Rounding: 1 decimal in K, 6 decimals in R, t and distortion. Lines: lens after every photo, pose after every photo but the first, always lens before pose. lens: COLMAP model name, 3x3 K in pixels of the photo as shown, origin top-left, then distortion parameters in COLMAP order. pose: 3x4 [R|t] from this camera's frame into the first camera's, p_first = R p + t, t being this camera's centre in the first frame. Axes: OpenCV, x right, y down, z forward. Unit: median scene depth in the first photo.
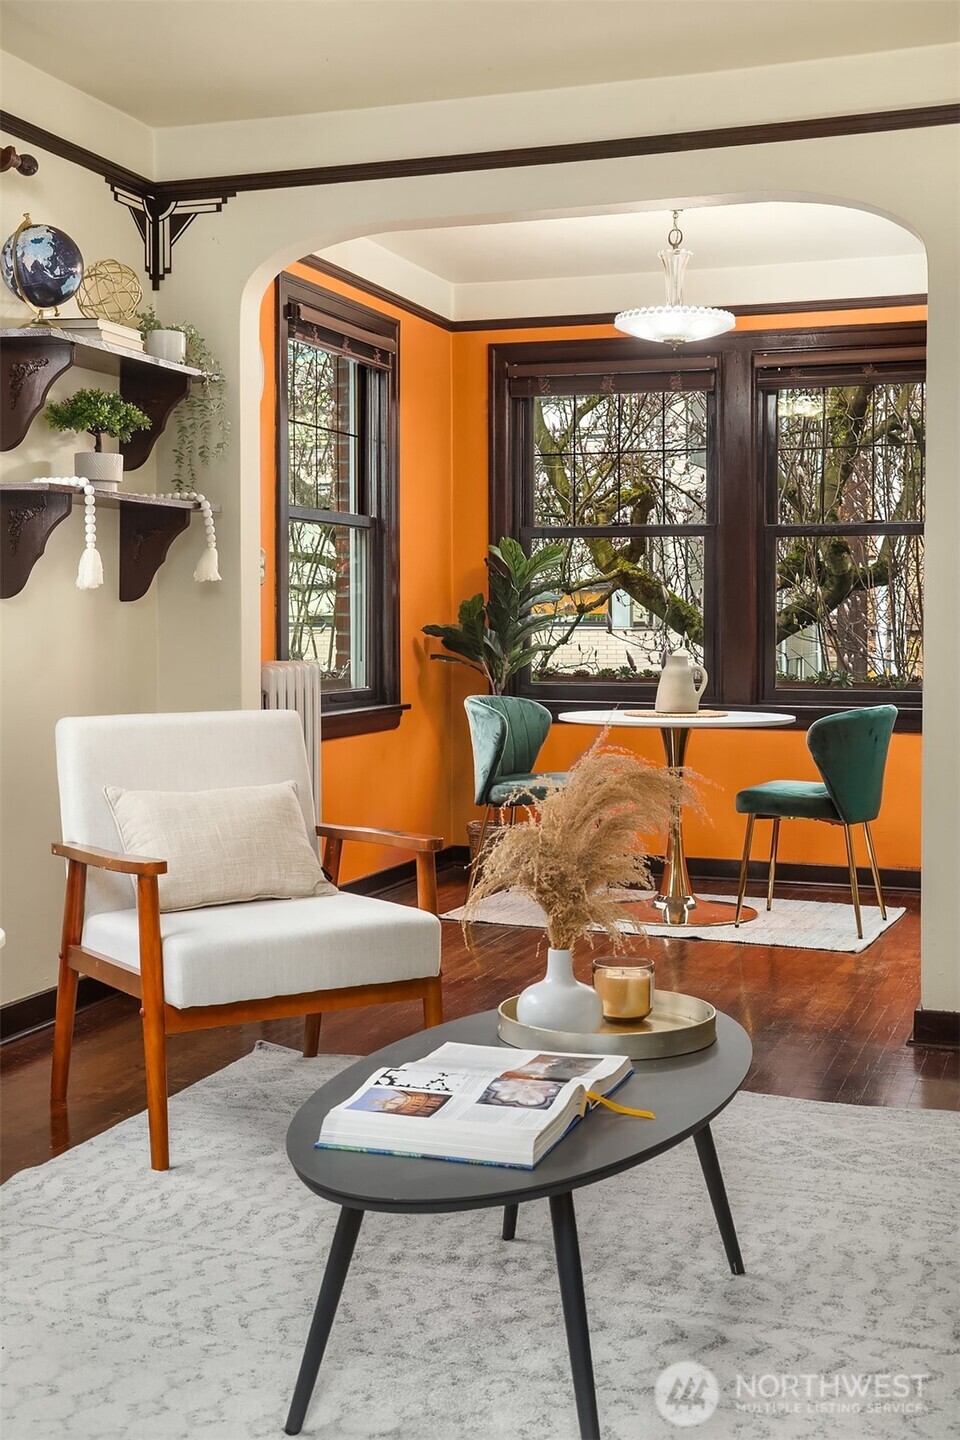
lens RADIAL K [[1774.8, 0, 465.2], [0, 1774.8, 666.6], [0, 0, 1]] dist [0.088871, 0.000000]
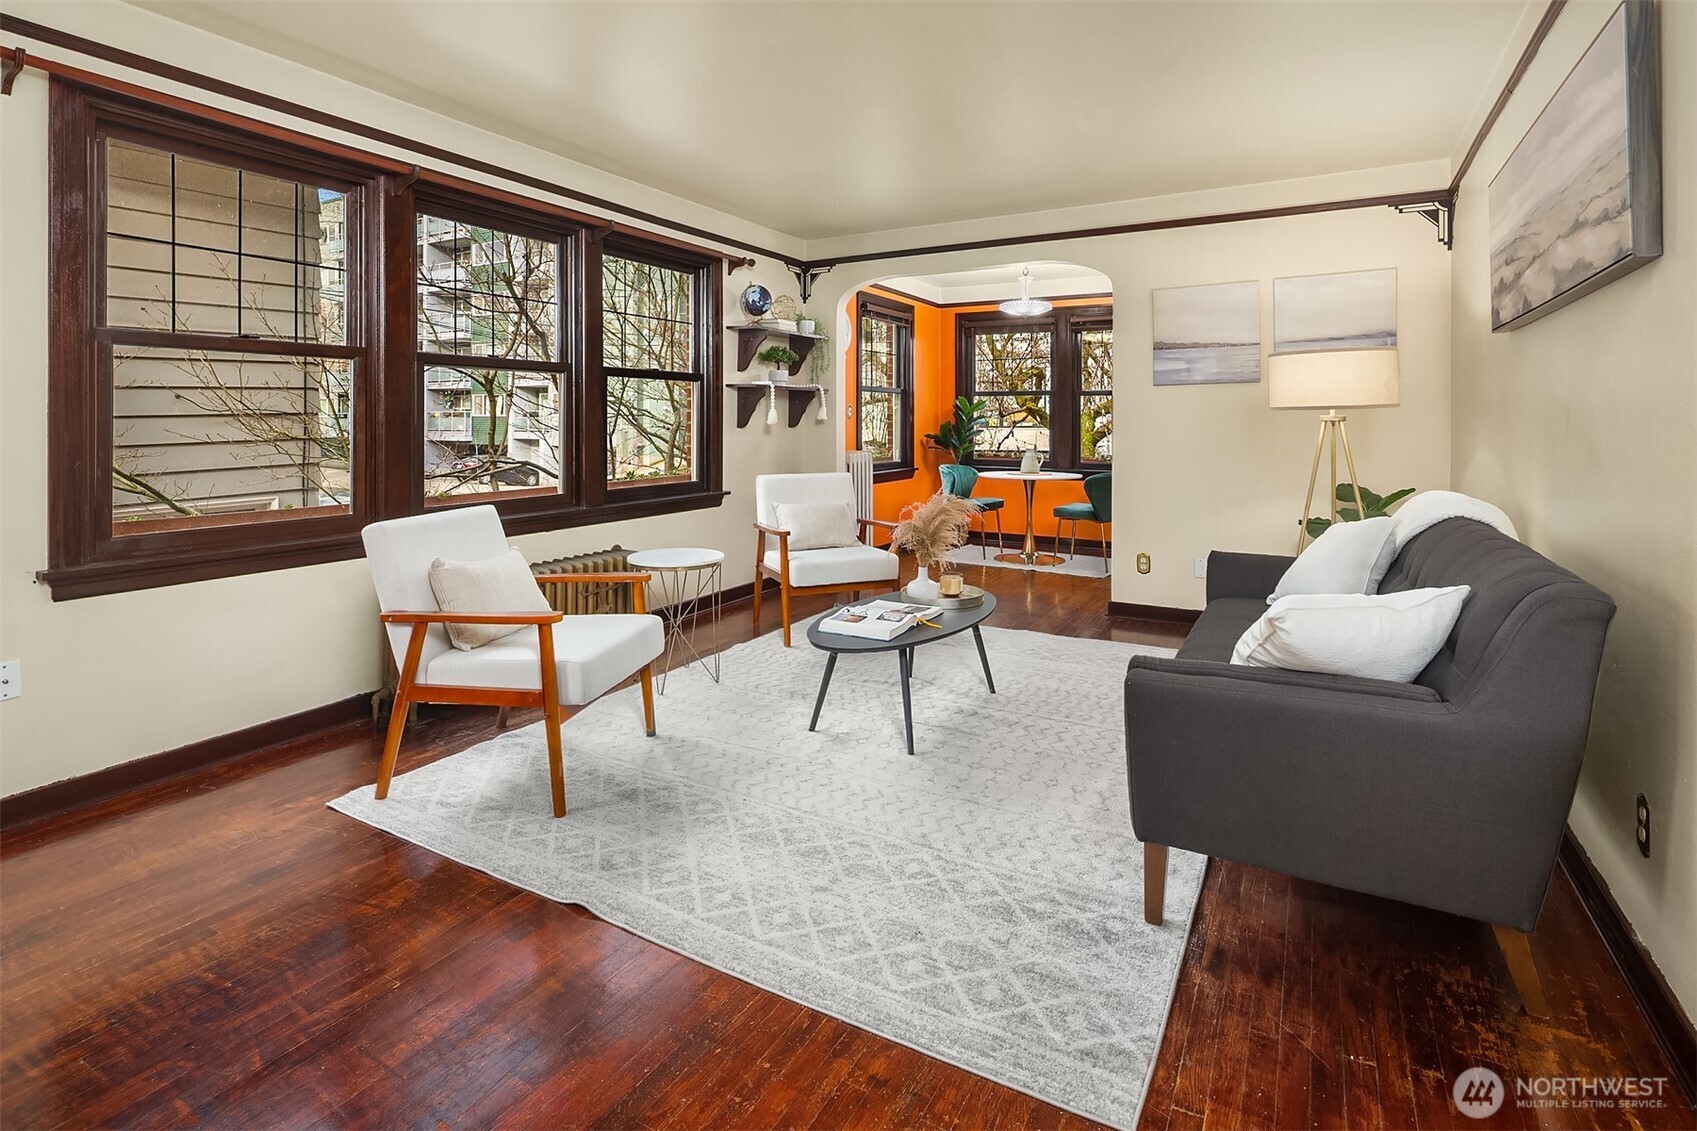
lens RADIAL K [[821.5, 0, 842.2], [0, 821.5, 429.9], [0, 0, 1]] dist [0.005031, -0.004417]
pose [[0.985637, 0.004913, -0.168806, 0.063624], [-0.007913, 0.999822, -0.017100, -0.011429], [0.168692, 0.018190, 0.985501, -0.106829]]
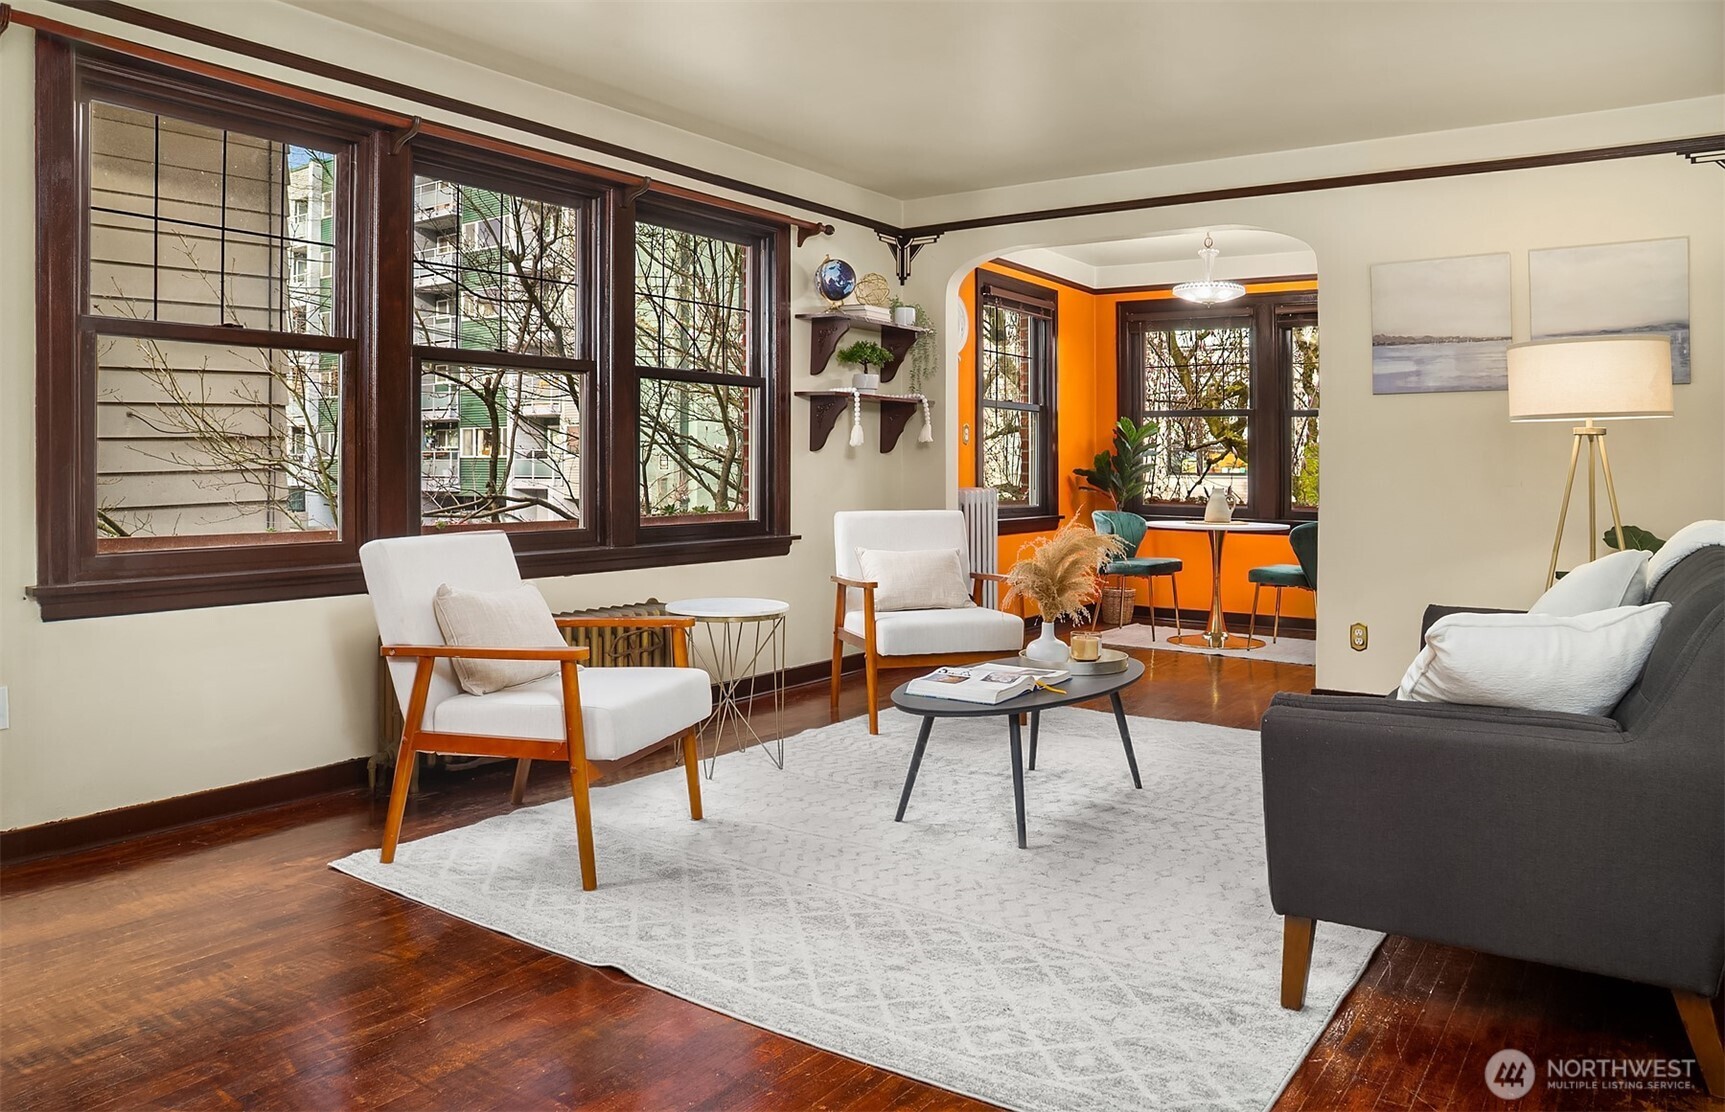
lens RADIAL K [[1185.5, 0, 882.3], [0, 1185.5, 491.7], [0, 0, 1]] dist [-0.113456, 0.052643]
pose [[0.970316, 0.011557, -0.241563, 0.088166], [-0.013403, 0.999892, -0.006001, 0.009066], [0.241467, 0.009060, 0.970367, -0.160904]]
